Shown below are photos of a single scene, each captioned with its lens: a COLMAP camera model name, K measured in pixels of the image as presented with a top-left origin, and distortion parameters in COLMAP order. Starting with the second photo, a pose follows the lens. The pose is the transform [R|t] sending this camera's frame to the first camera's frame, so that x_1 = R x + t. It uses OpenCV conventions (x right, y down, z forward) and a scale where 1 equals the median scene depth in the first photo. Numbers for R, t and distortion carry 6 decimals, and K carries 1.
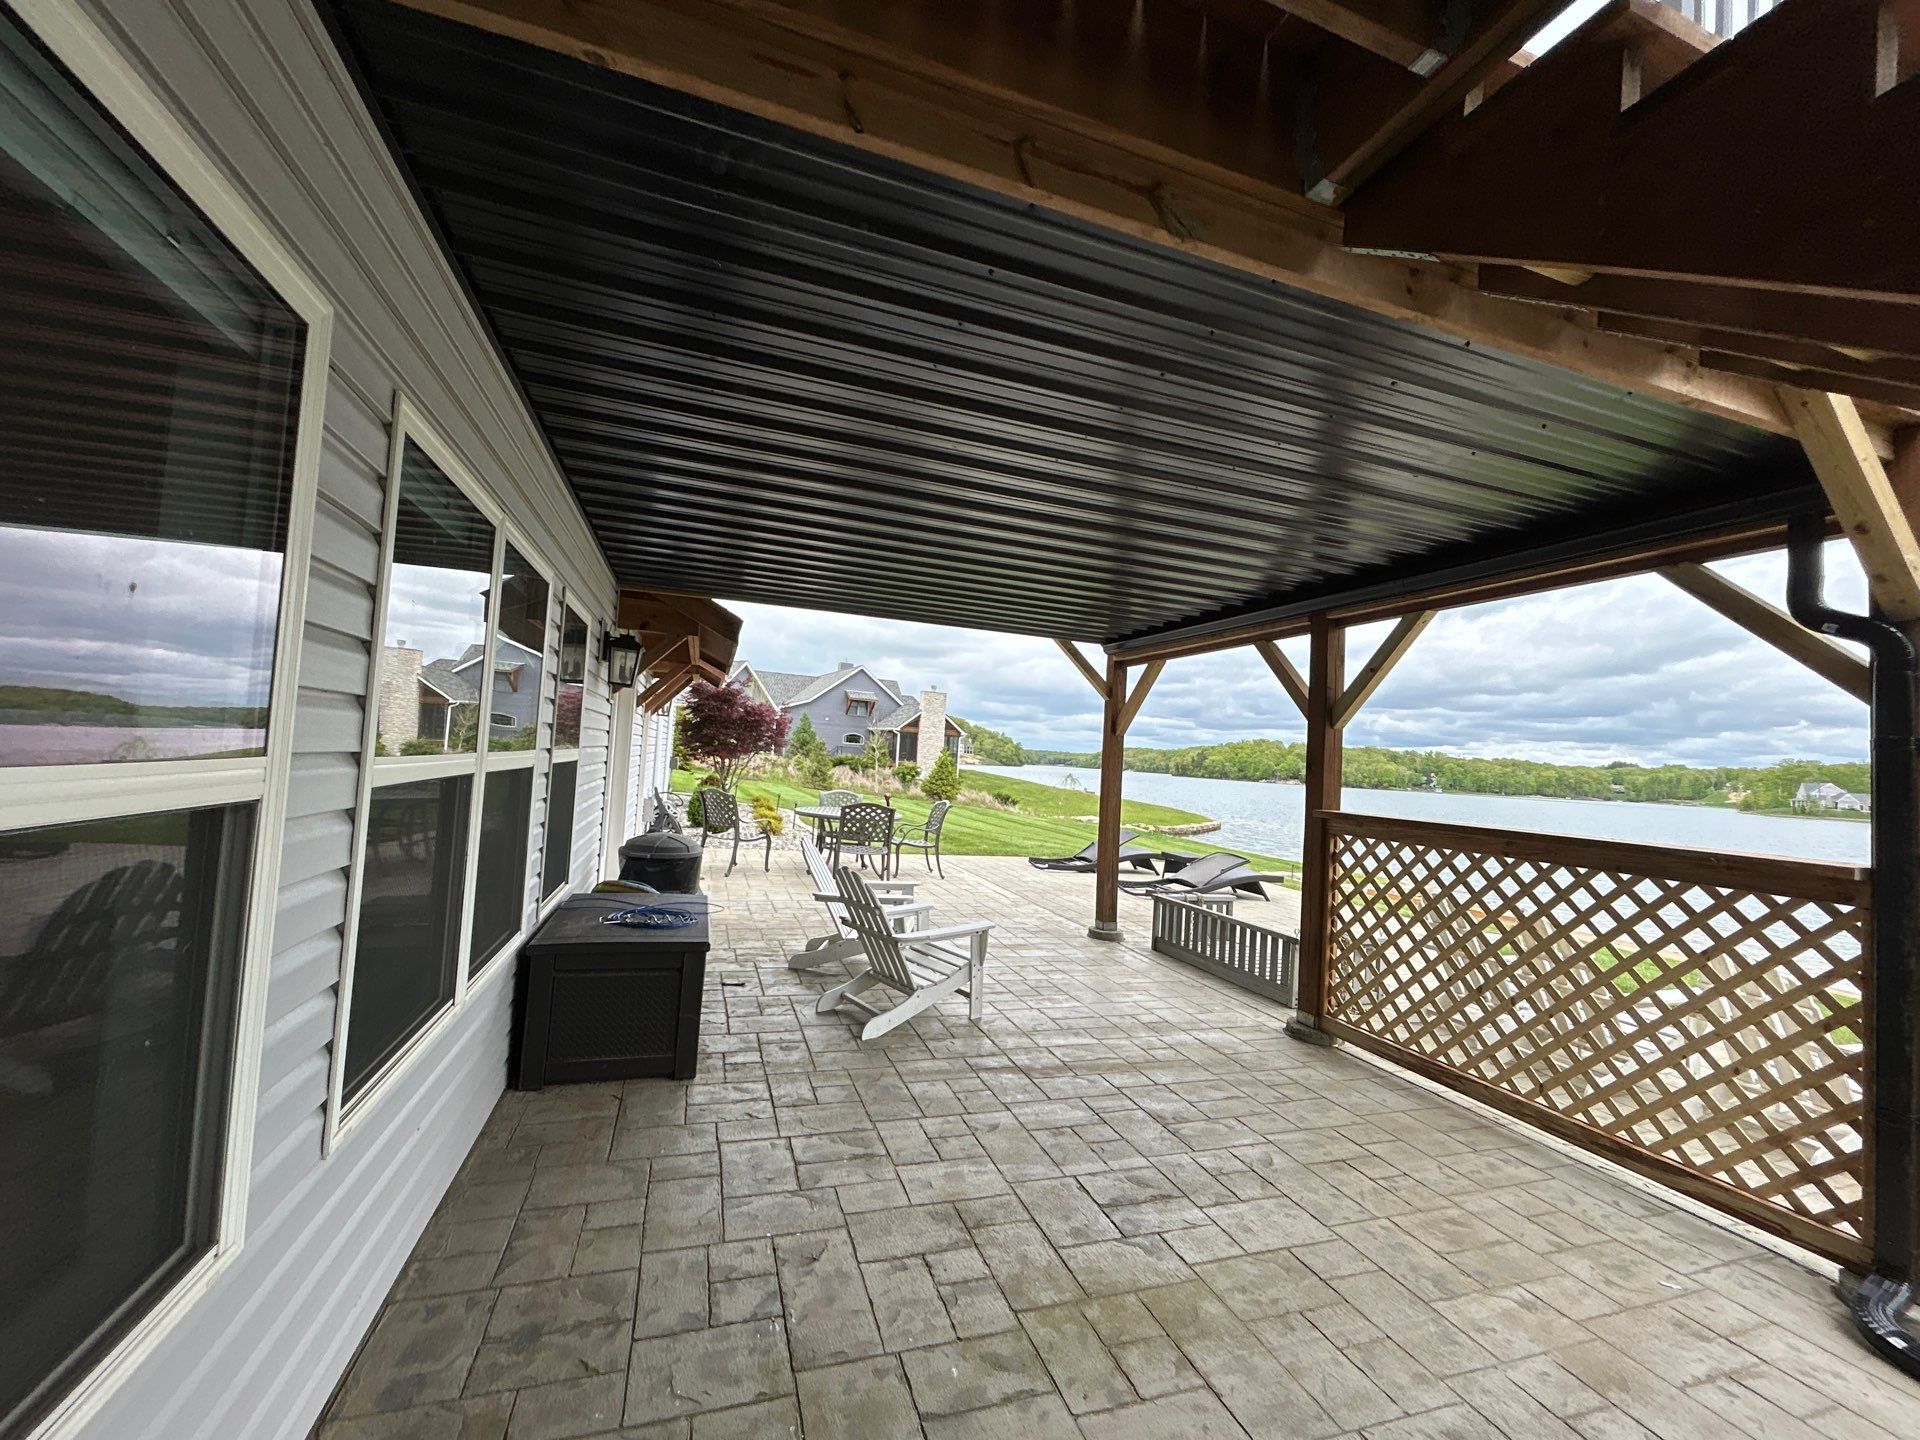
lens RADIAL K [[822.2, 0, 960.0], [0, 822.2, 720.0], [0, 0, 1]] dist [0.023690, 0.000281]
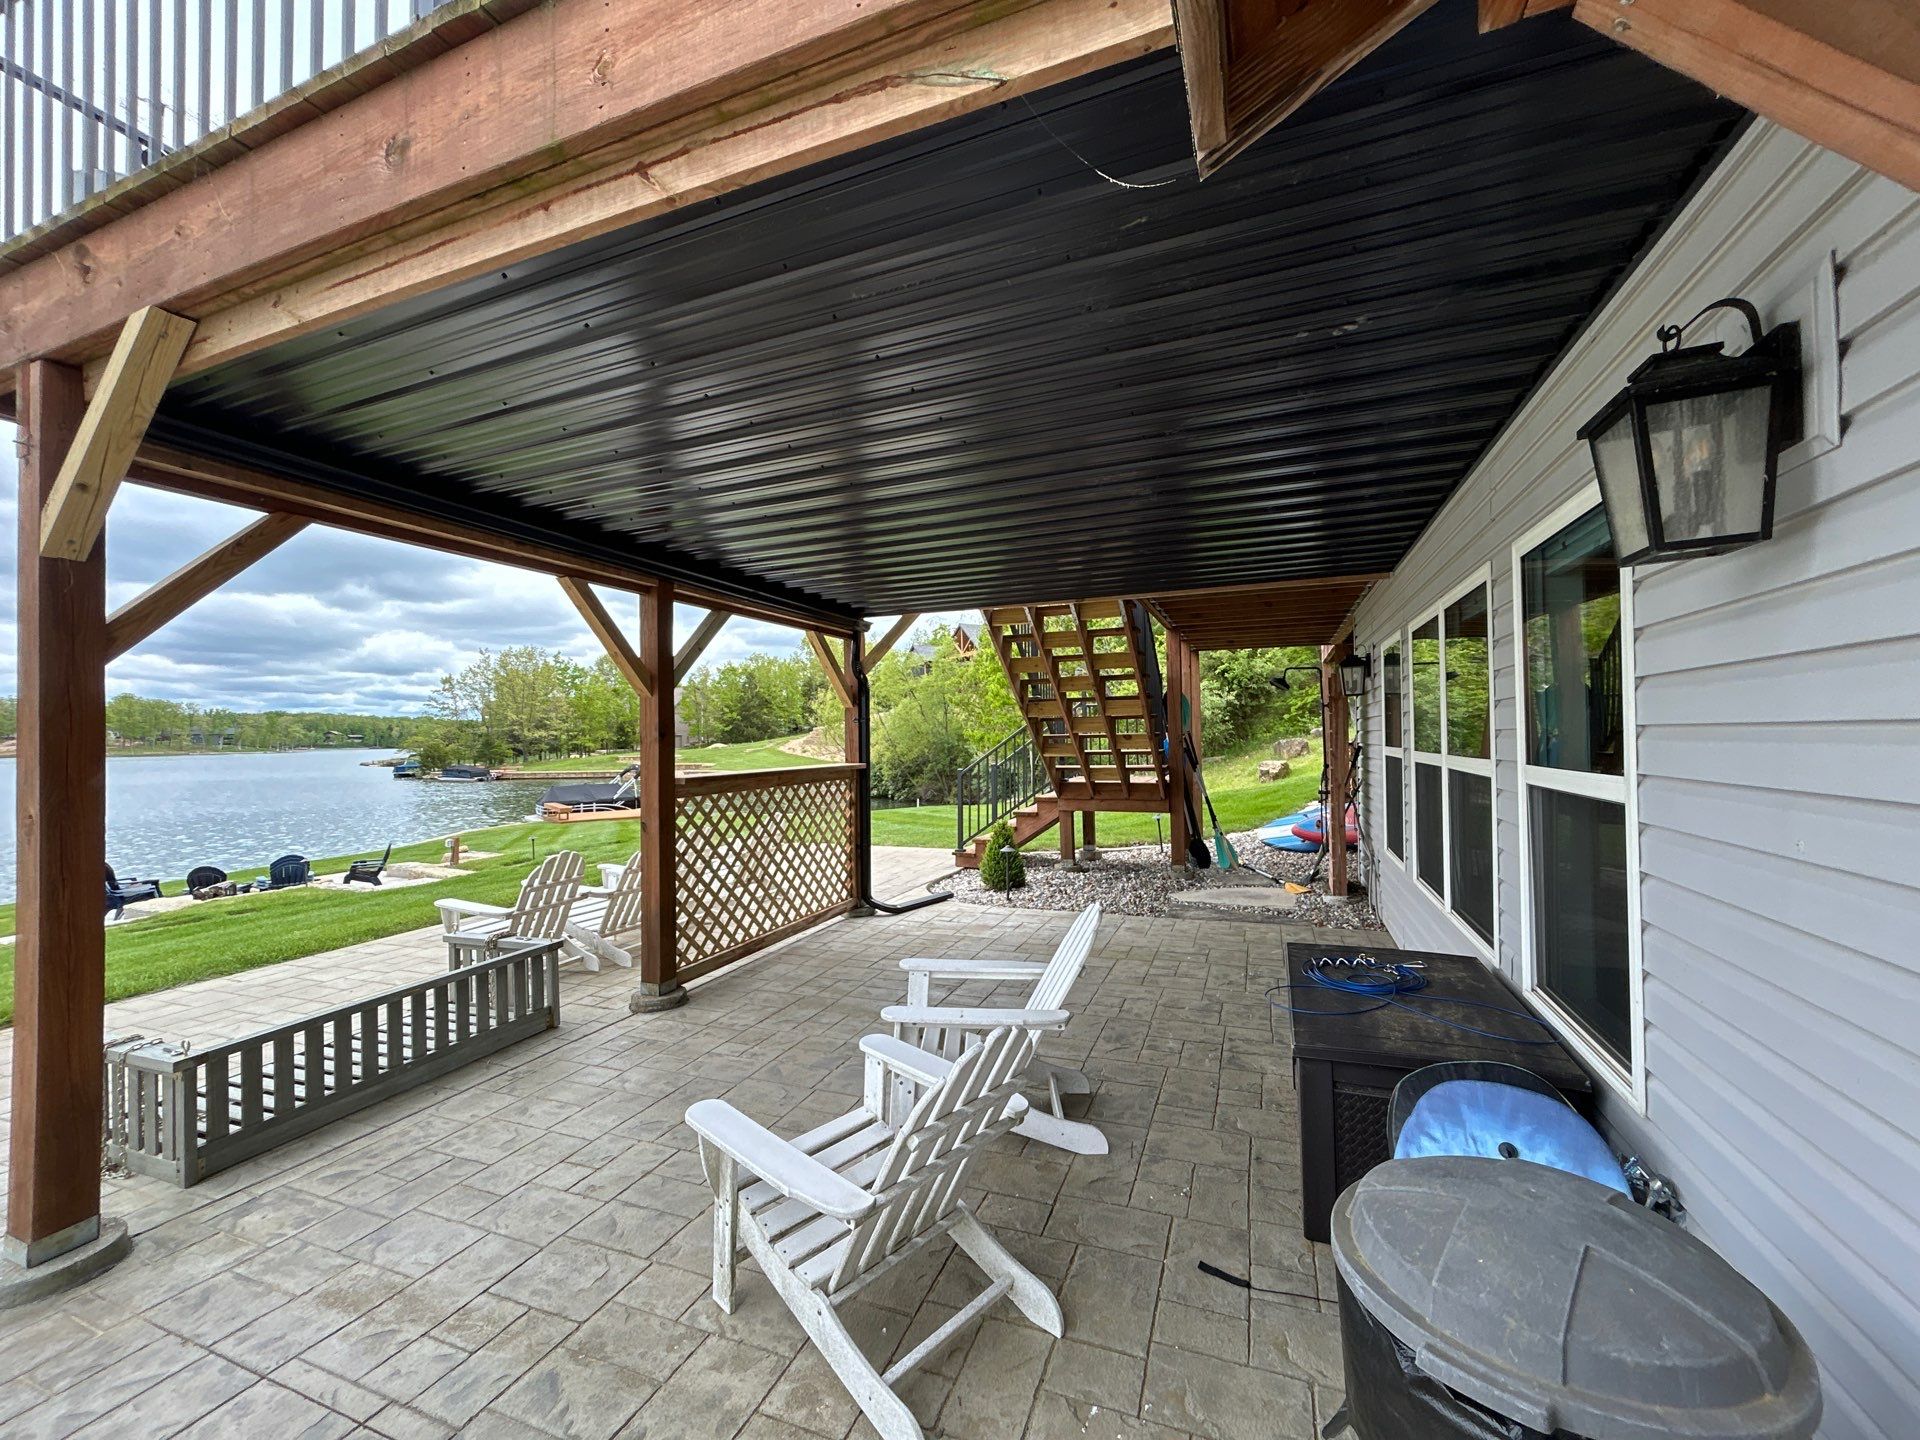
lens RADIAL K [[822.2, 0, 960.0], [0, 822.2, 720.0], [0, 0, 1]] dist [0.023690, 0.000281]
pose [[-0.786042, -0.035116, 0.617175, -0.481556], [-0.065440, 0.997502, -0.026589, 0.042847], [-0.614700, -0.061288, -0.786376, 1.635296]]
